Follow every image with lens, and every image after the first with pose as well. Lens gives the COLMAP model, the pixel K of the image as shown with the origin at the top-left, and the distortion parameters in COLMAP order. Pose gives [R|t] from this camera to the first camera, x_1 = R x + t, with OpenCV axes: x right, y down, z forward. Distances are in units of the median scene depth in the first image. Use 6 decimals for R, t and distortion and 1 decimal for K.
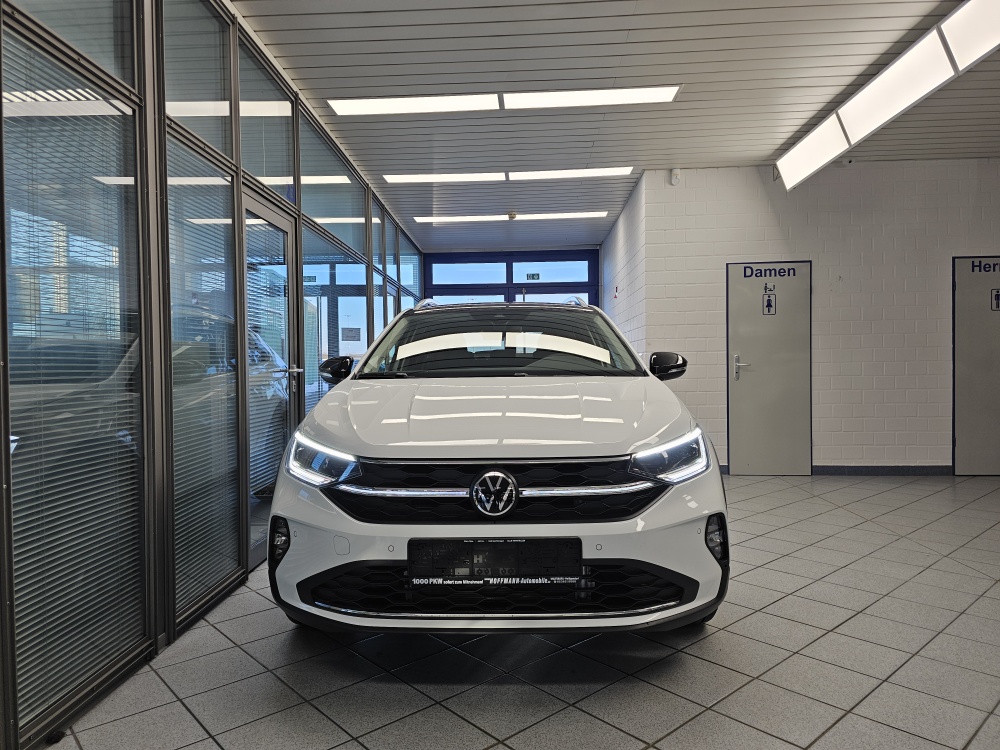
lens RADIAL K [[678.6, 0, 496.1], [0, 678.6, 372.0], [0, 0, 1]] dist [0.058560, -0.061245]
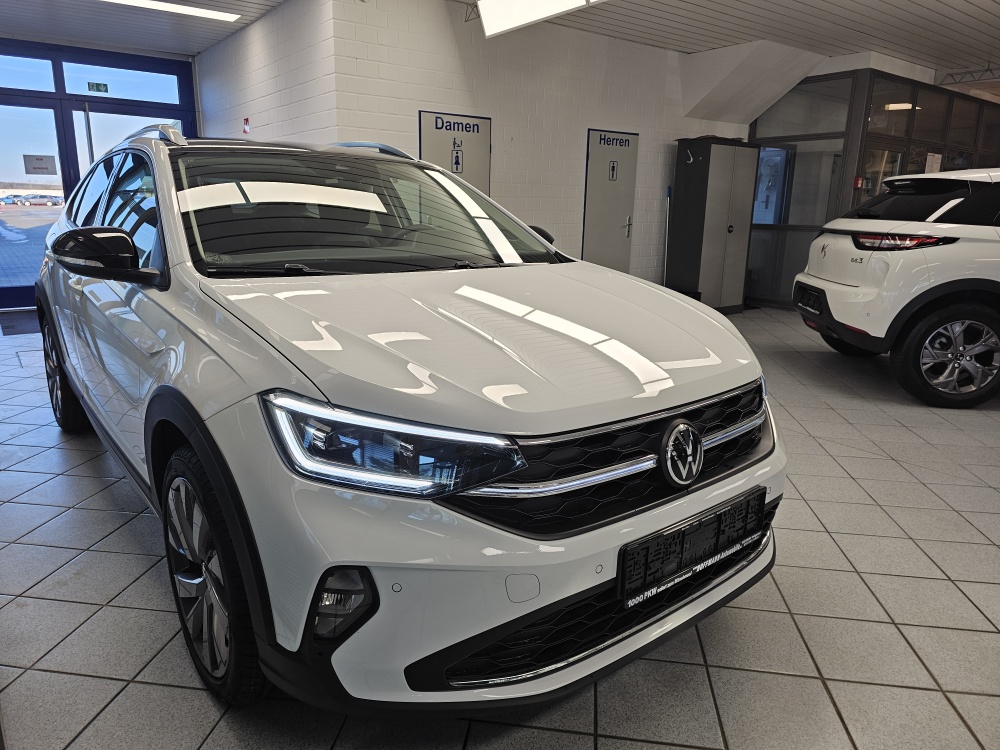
lens RADIAL K [[678.6, 0, 496.1], [0, 678.6, 372.0], [0, 0, 1]] dist [0.058560, -0.061245]
pose [[0.755420, -0.128473, 0.642523, -0.210423], [-0.019778, 0.975672, 0.218340, -0.021182], [-0.654942, -0.177646, 0.734501, 0.211633]]
